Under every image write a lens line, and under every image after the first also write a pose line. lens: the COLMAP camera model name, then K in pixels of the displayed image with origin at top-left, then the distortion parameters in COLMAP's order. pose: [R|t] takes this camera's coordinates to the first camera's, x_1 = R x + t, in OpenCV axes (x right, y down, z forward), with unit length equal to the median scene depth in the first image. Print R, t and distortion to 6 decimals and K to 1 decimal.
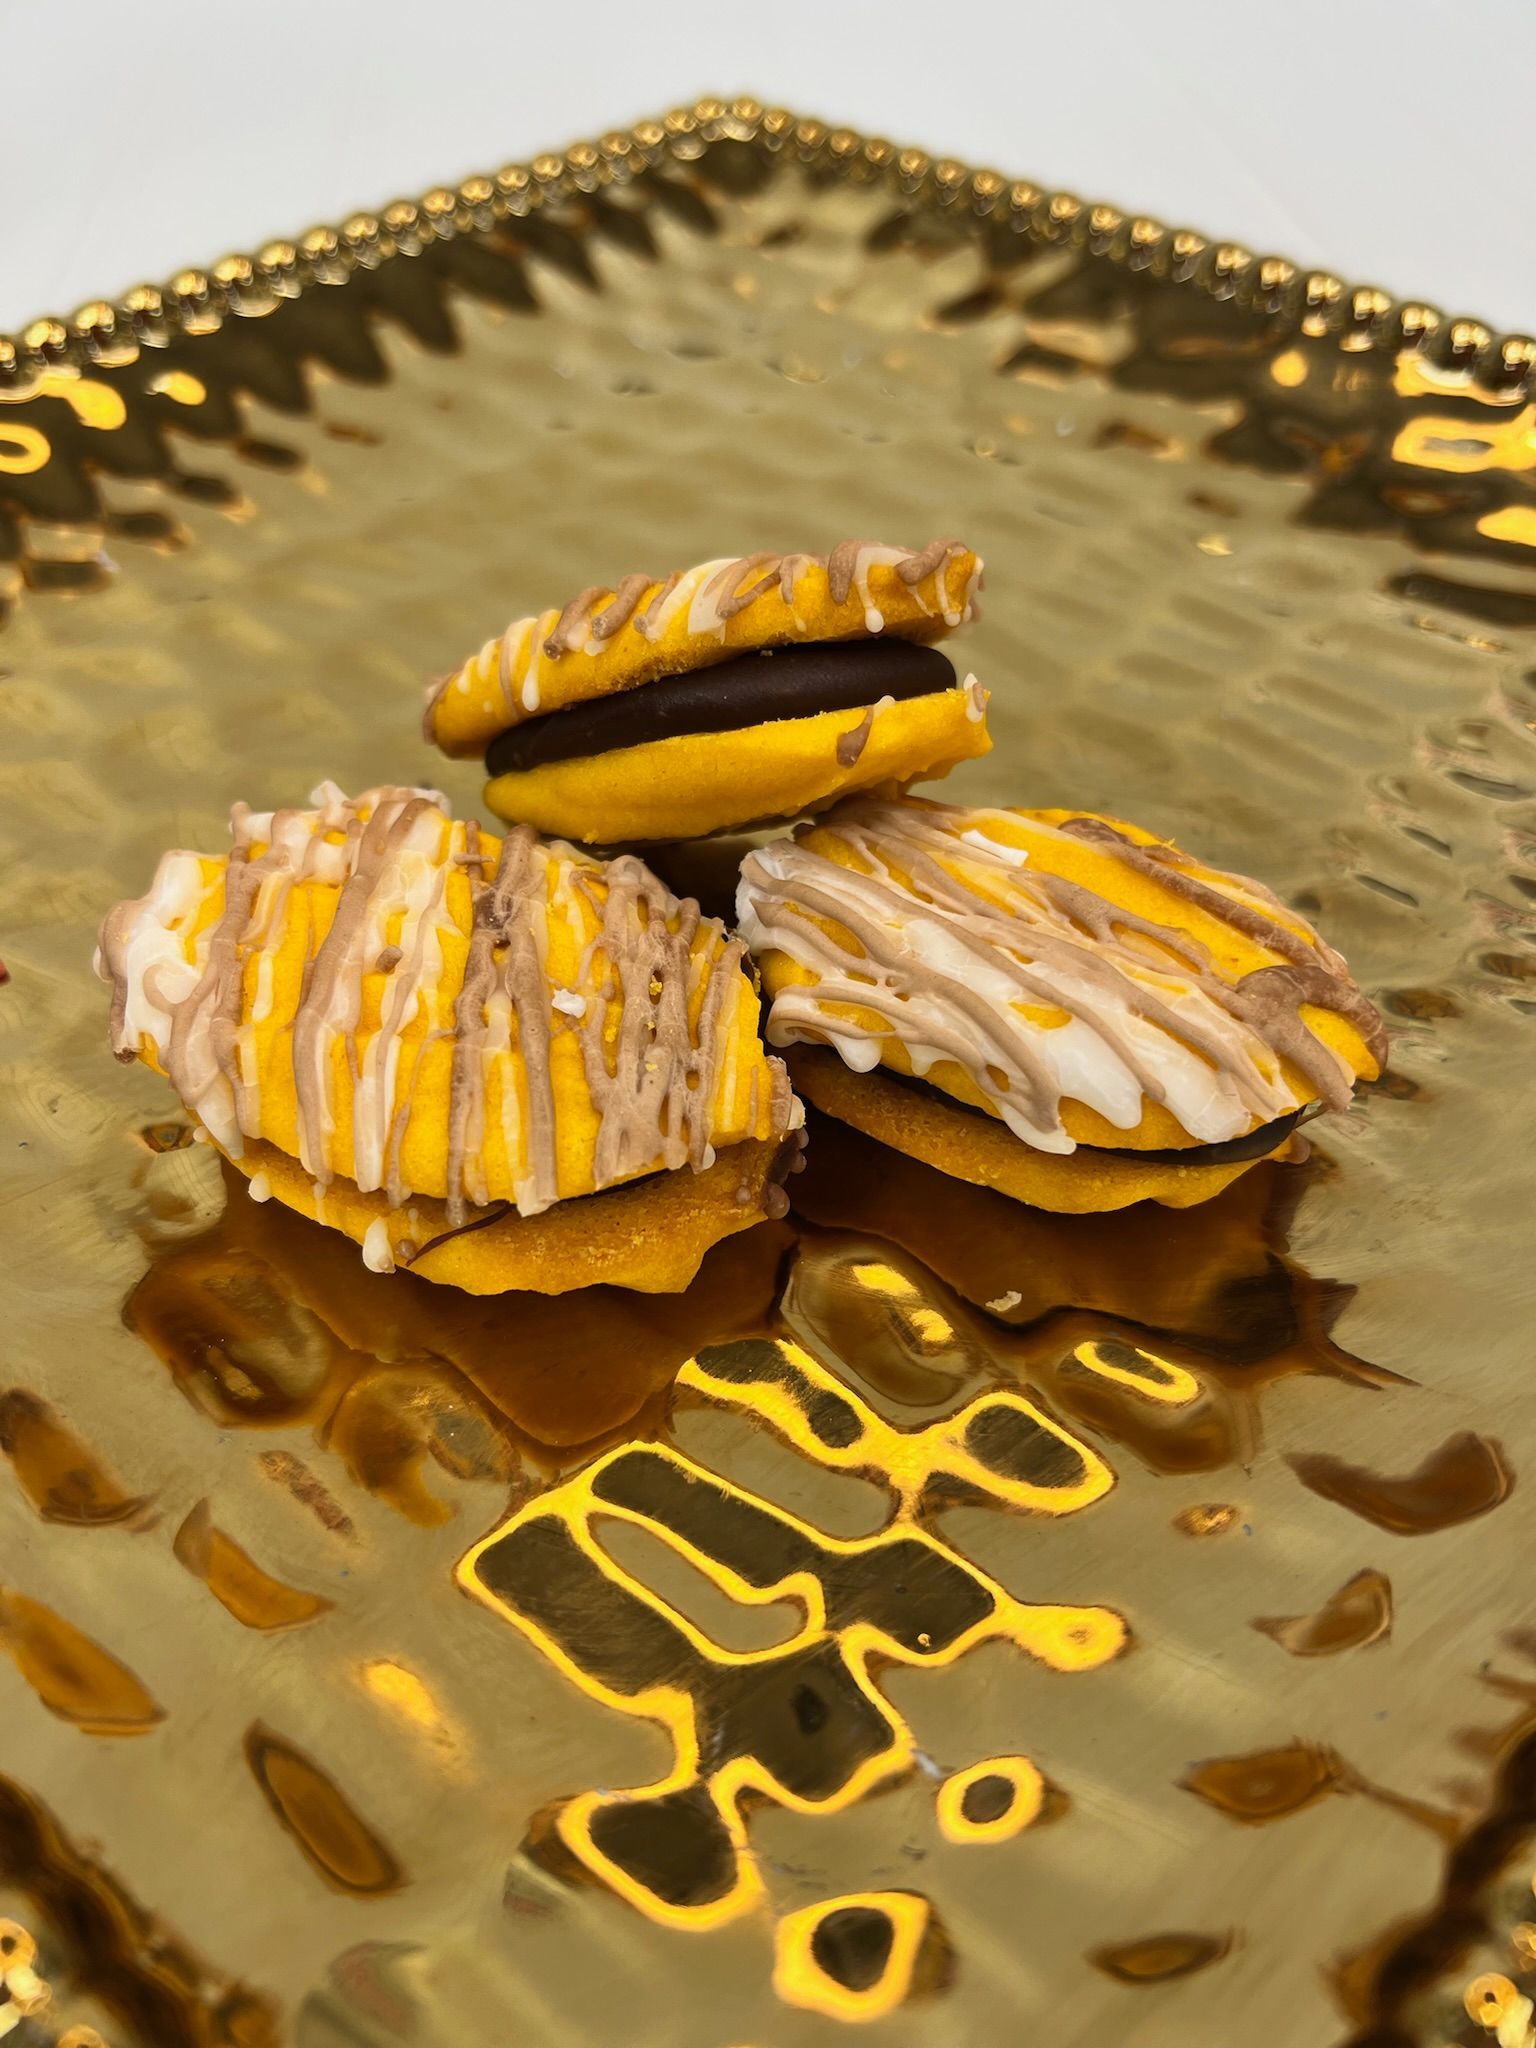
lens RADIAL K [[1613.6, 0, 766.3], [0, 1613.6, 1022.9], [0, 0, 1]] dist [-0.023429, -0.010072]
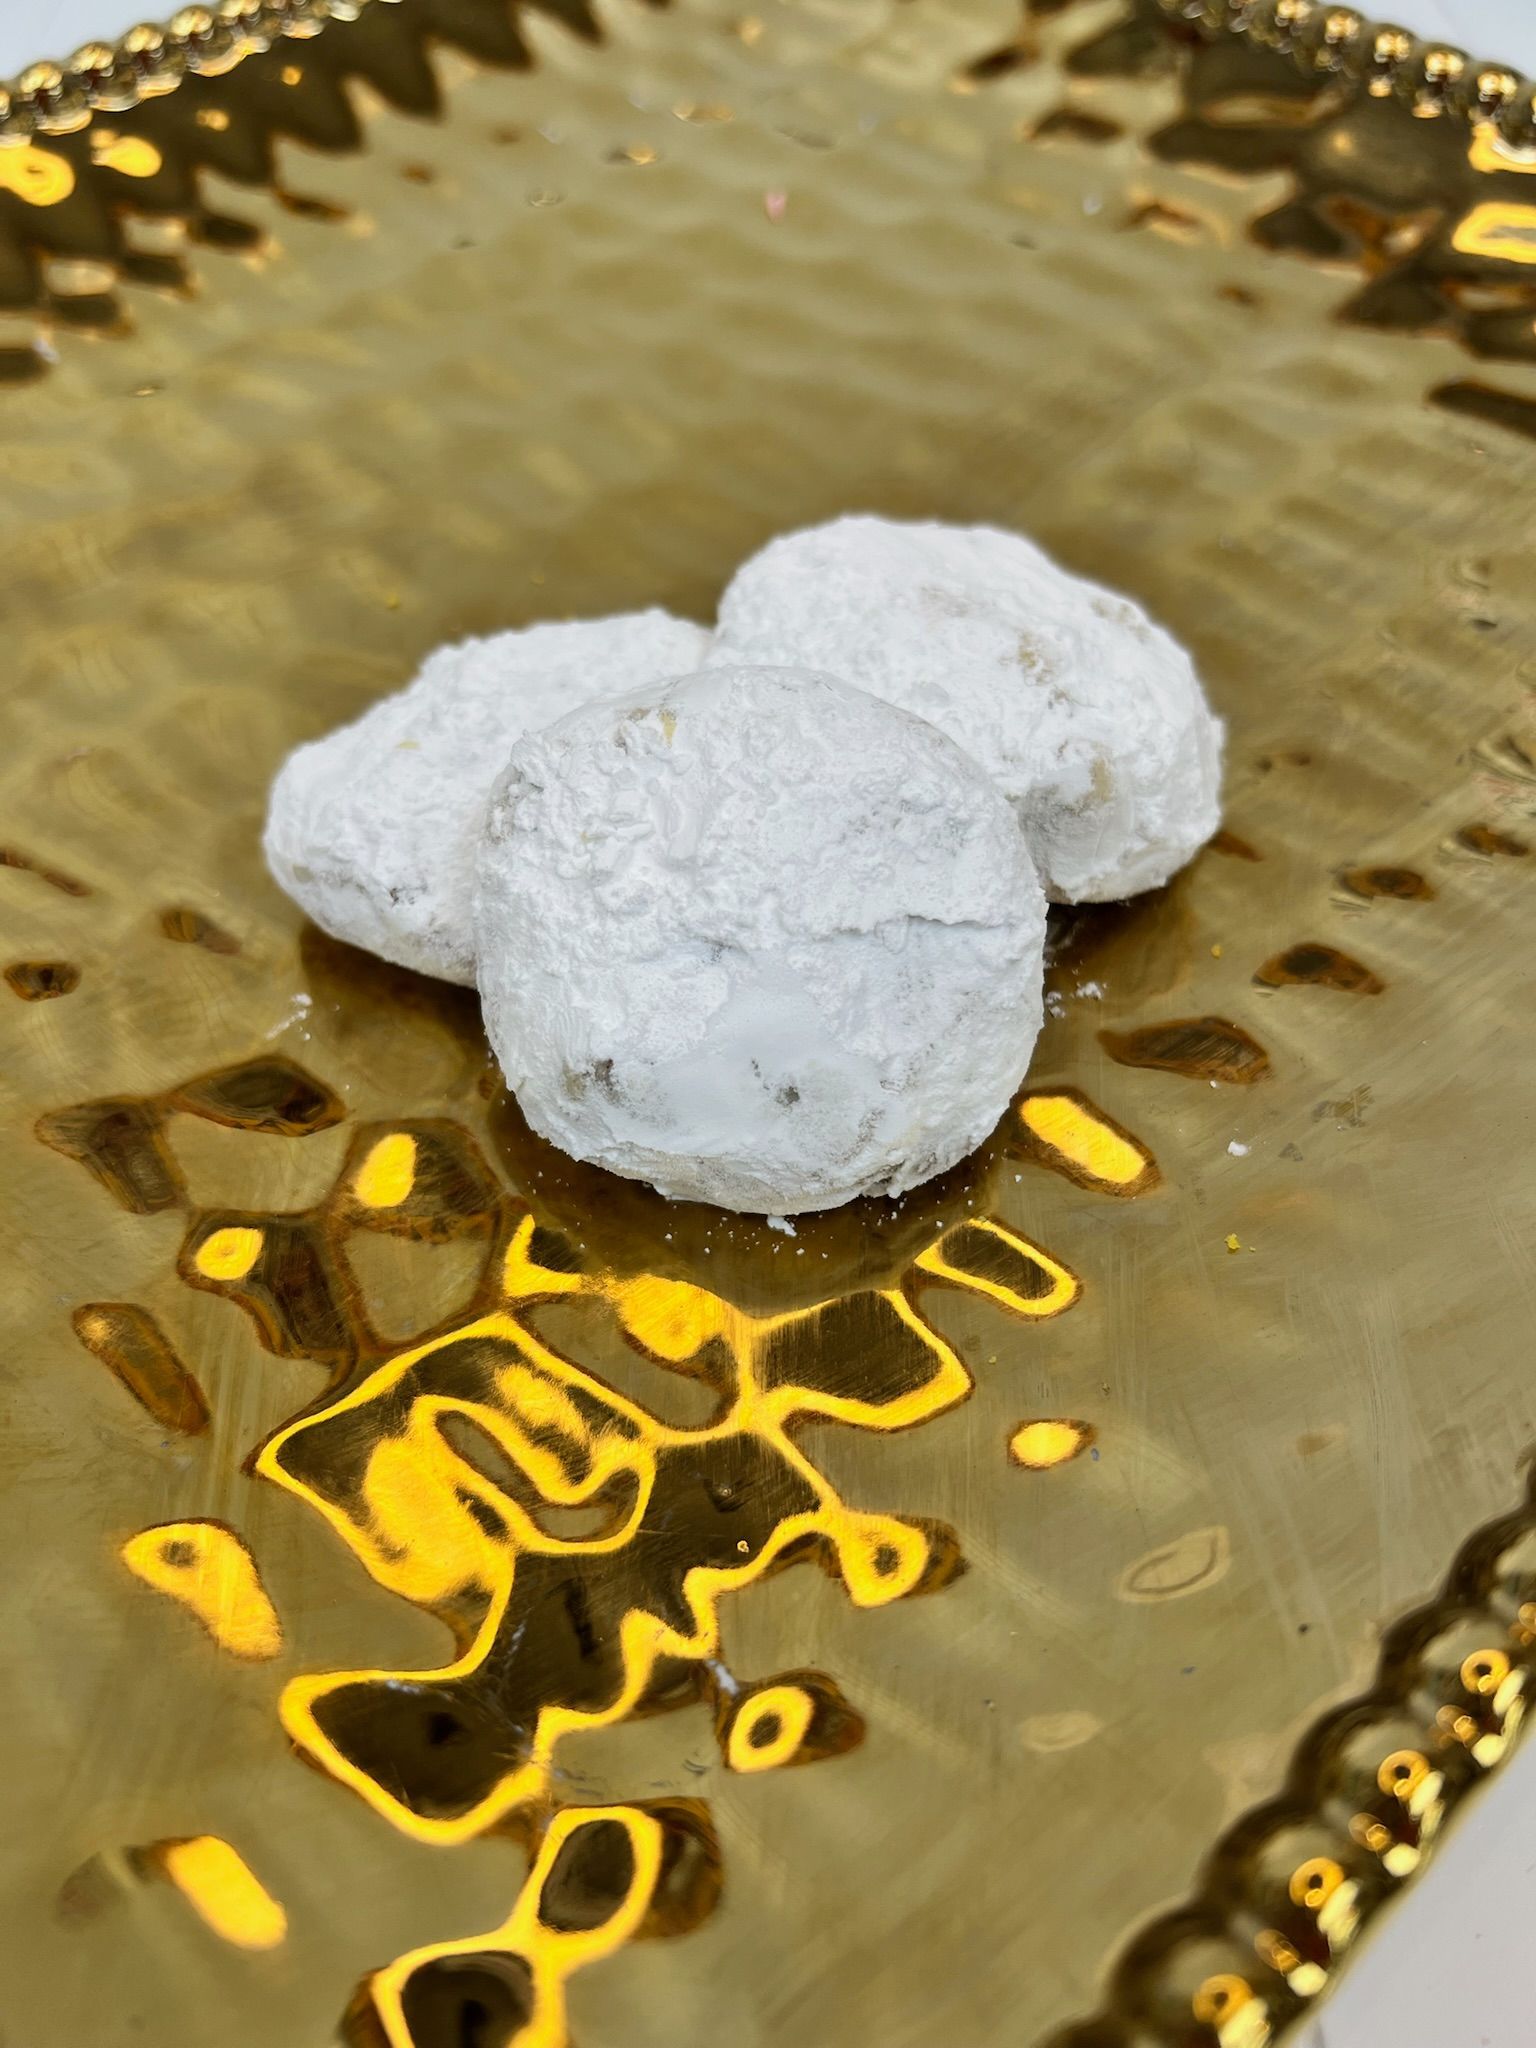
lens RADIAL K [[1613.6, 0, 756.3], [0, 1613.6, 1018.7], [0, 0, 1]] dist [-0.023429, -0.010072]
pose [[0.996813, 0.040833, -0.068525, 0.078442], [-0.031756, 0.991179, 0.128671, -0.027775], [0.073175, -0.126085, 0.989317, 0.039921]]
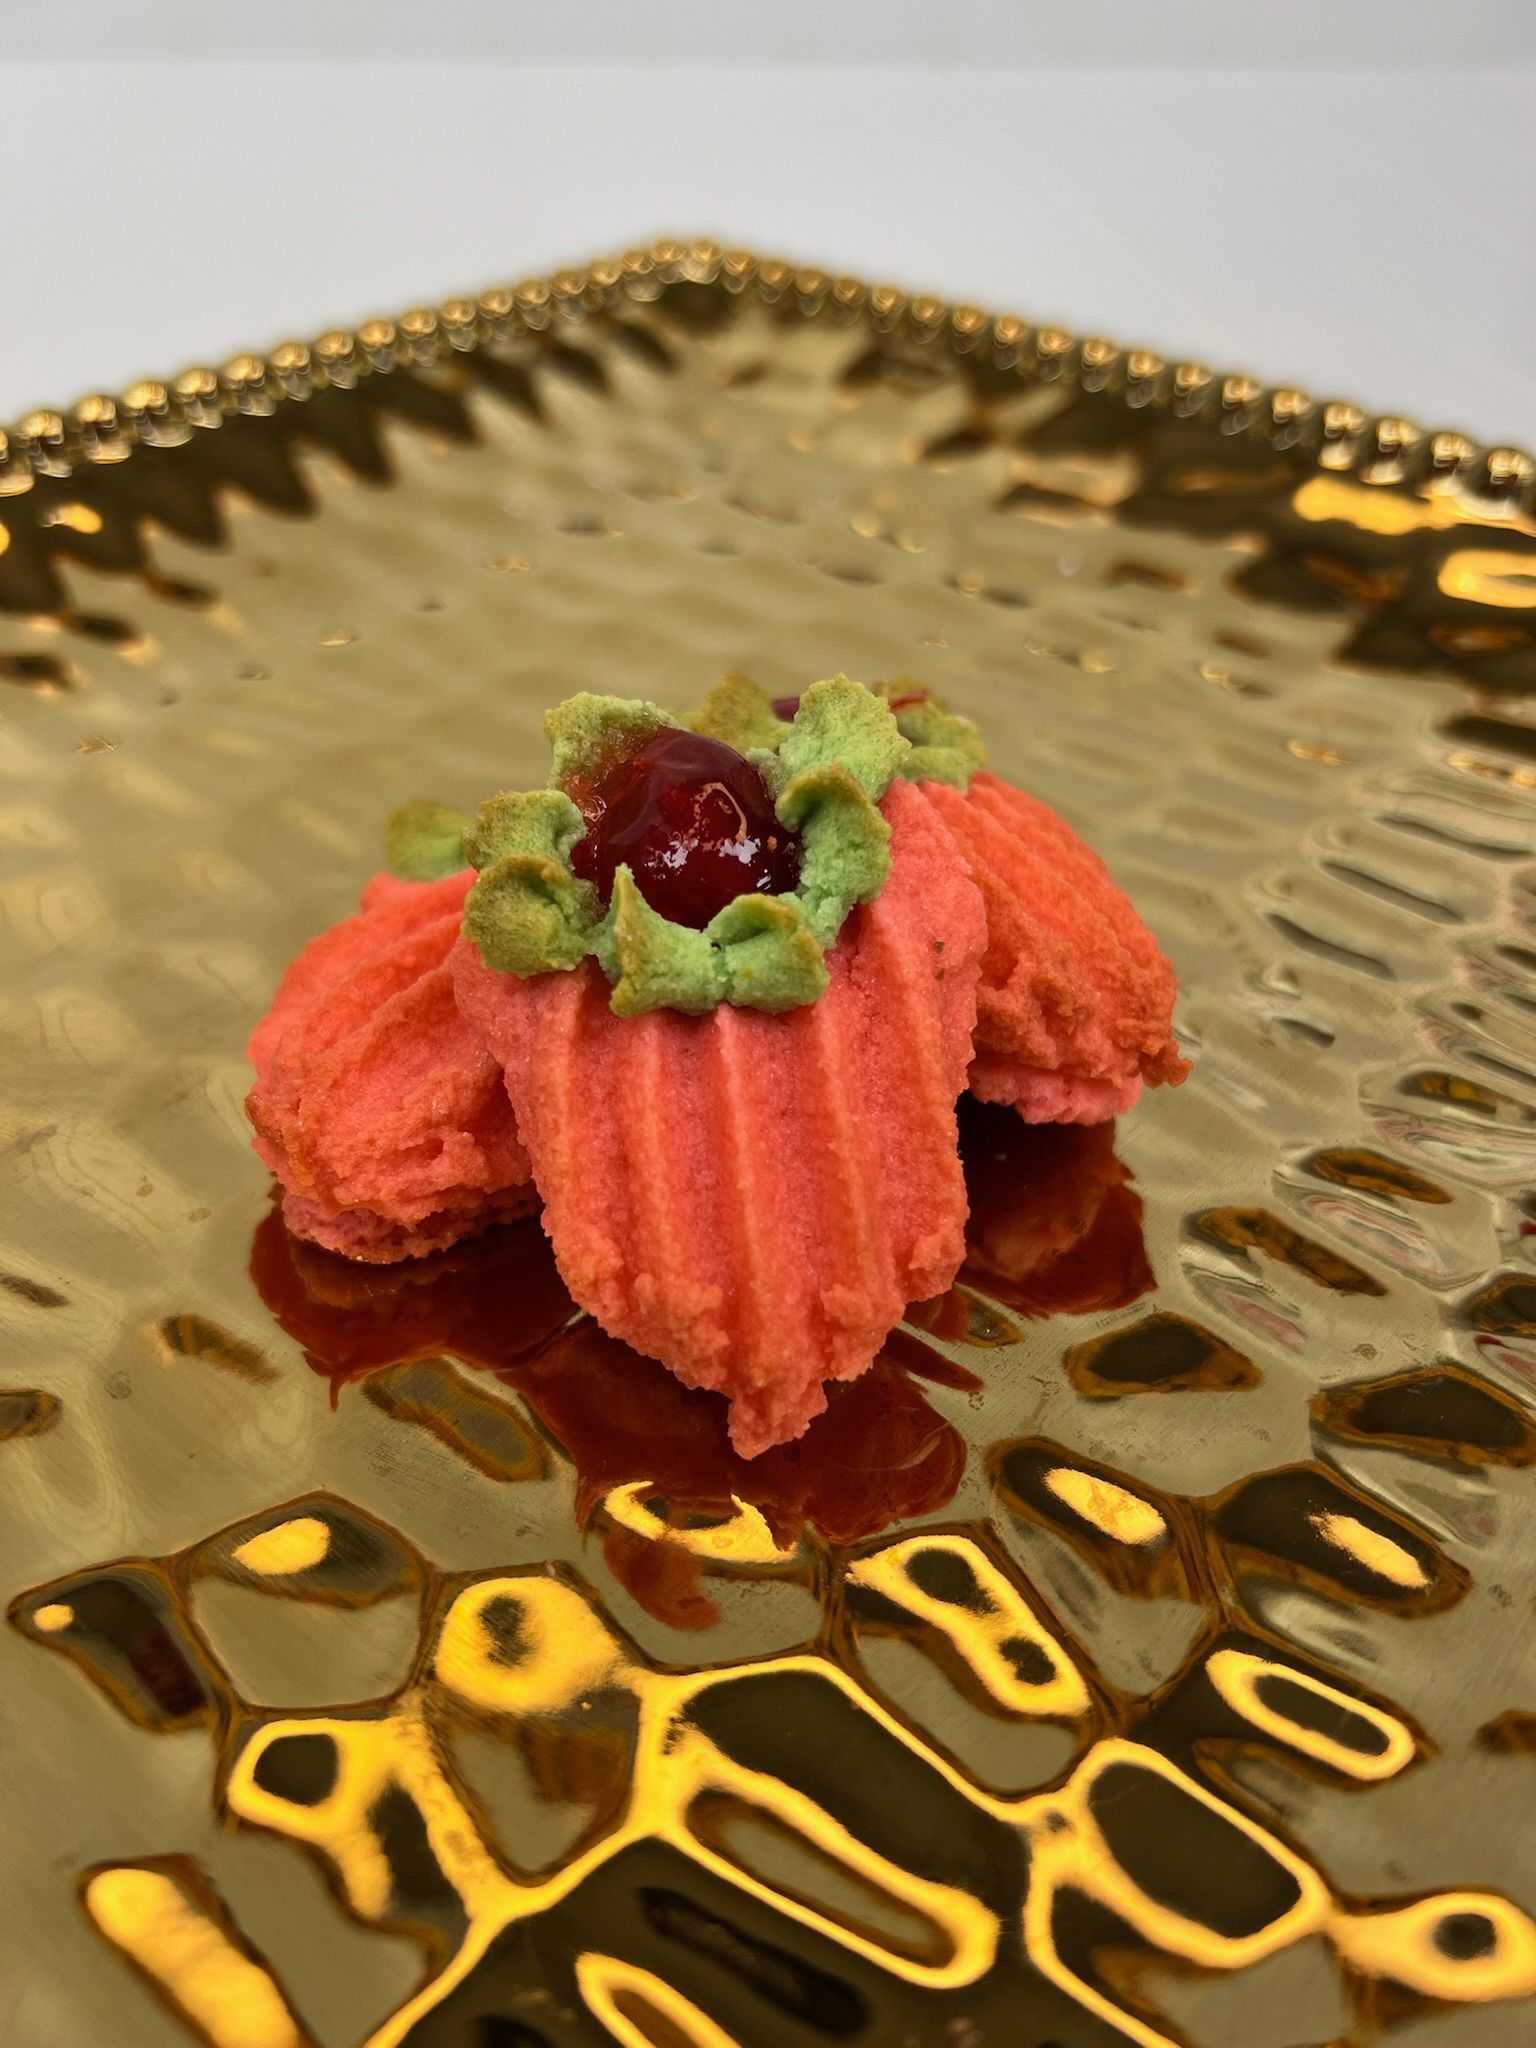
lens RADIAL K [[1613.6, 0, 761.8], [0, 1613.6, 1024.0], [0, 0, 1]] dist [-0.023429, -0.010072]
pose [[0.999131, -0.011332, 0.040114, -0.026905], [0.015782, 0.993534, -0.112430, -0.013579], [-0.038580, 0.112966, 0.992850, 0.130494]]
